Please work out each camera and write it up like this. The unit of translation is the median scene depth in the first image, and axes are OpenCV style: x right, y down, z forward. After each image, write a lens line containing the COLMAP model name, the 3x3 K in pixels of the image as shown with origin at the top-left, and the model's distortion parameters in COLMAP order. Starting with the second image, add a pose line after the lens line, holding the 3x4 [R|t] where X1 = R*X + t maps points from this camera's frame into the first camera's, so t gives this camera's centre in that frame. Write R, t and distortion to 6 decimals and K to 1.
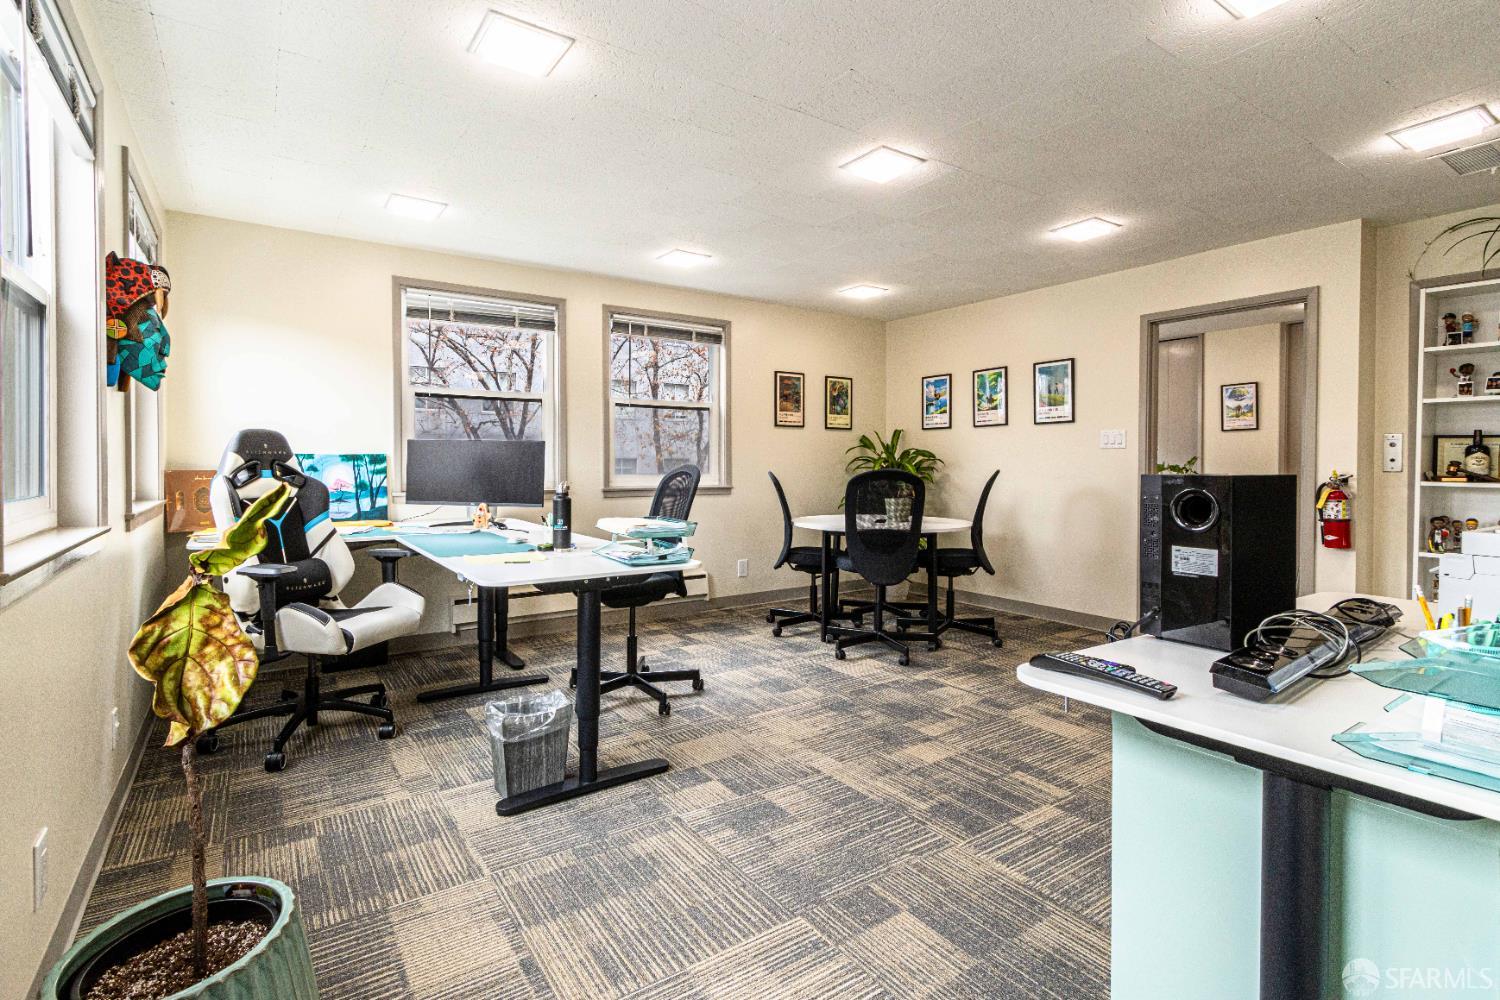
lens RADIAL K [[699.5, 0, 722.5], [0, 699.5, 471.5], [0, 0, 1]] dist [0.001662, -0.001418]
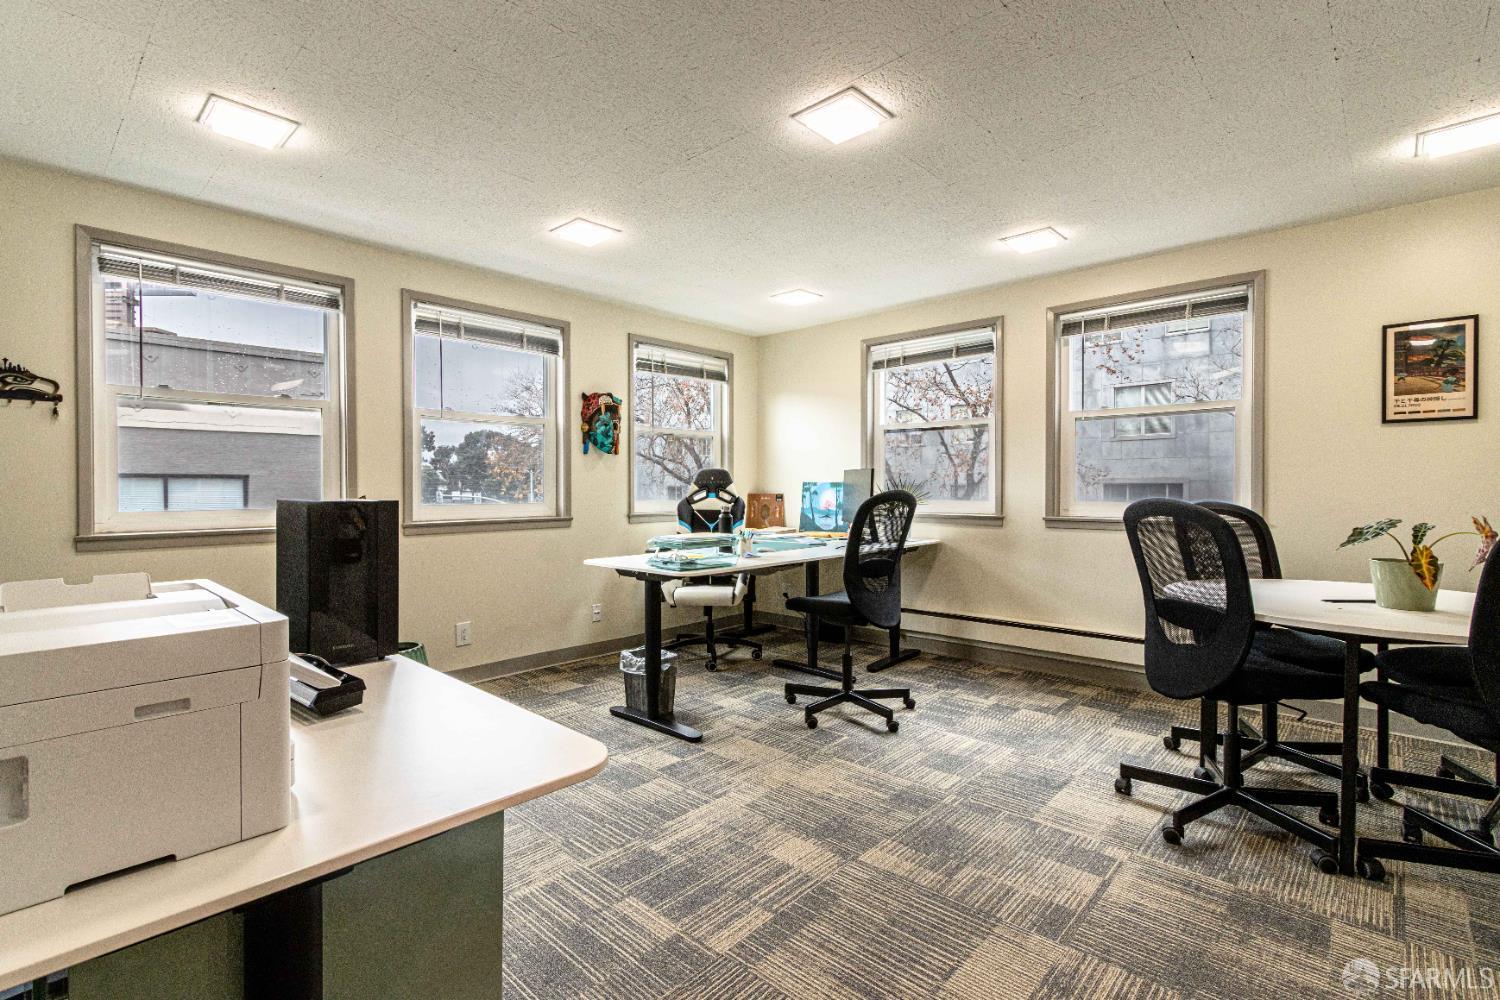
lens RADIAL K [[699.5, 0, 750.0], [0, 699.5, 494.7], [0, 0, 1]] dist [0.001662, -0.001418]
pose [[0.236913, 0.008485, -0.971494, 0.879961], [-0.008816, 0.999939, 0.006584, -0.009573], [0.971491, 0.007005, 0.236973, 0.631521]]
